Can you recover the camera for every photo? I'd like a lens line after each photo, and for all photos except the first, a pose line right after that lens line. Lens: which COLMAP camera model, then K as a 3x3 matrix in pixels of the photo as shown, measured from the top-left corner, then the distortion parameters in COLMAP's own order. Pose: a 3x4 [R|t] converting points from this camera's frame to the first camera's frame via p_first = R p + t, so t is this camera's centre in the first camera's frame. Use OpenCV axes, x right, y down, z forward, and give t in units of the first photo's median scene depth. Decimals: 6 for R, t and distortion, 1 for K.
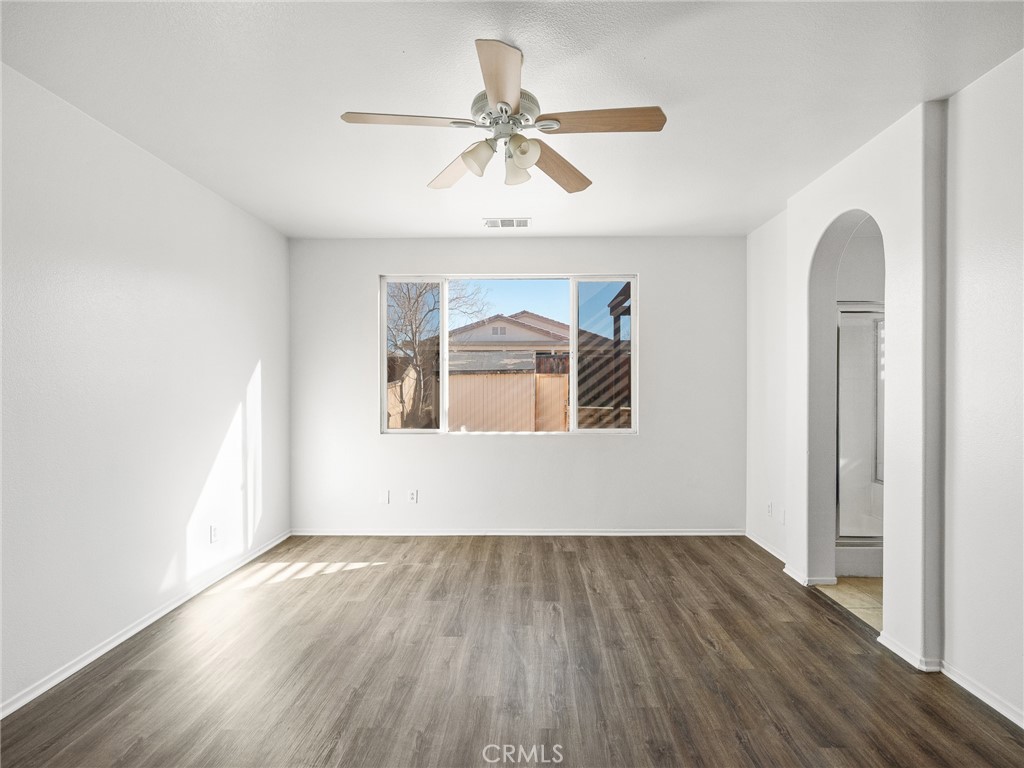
lens RADIAL K [[510.3, 0, 514.1], [0, 510.3, 388.1], [0, 0, 1]] dist [0.003664, 0.000471]
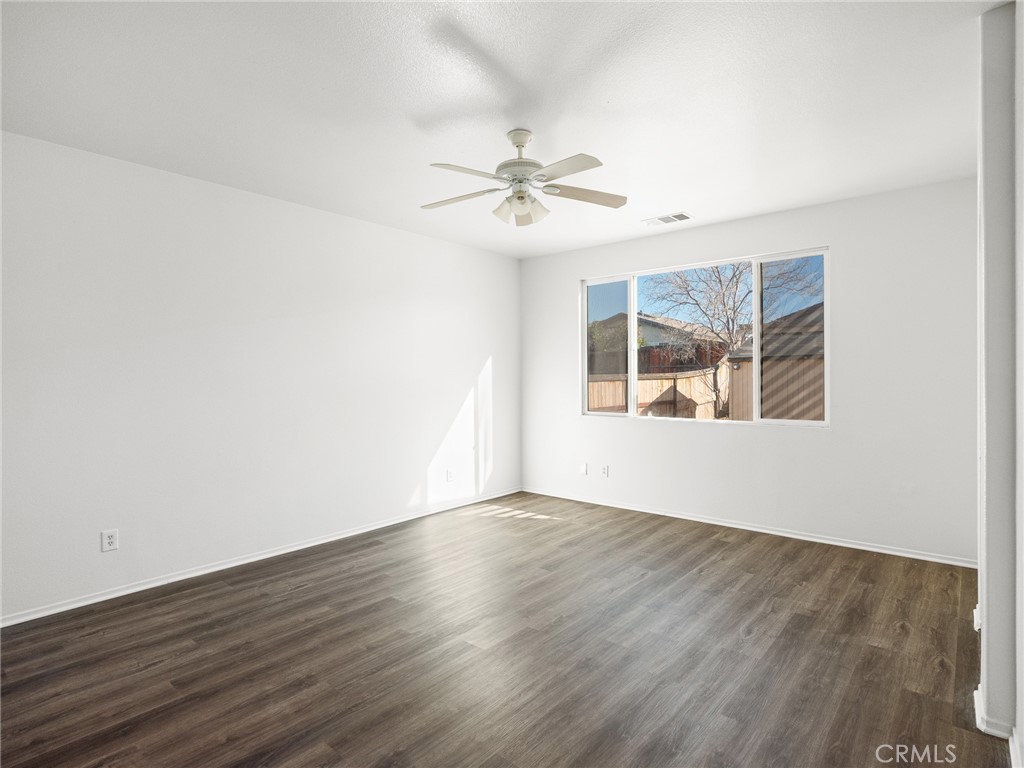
lens RADIAL K [[535.7, 0, 512.4], [0, 535.7, 379.7], [0, 0, 1]] dist [0.001388, -0.000219]
pose [[0.770585, 0.001657, -0.637335, 0.459811], [0.002447, 0.999982, 0.005557, 0.000574], [0.637333, -0.005842, 0.770567, -0.061154]]
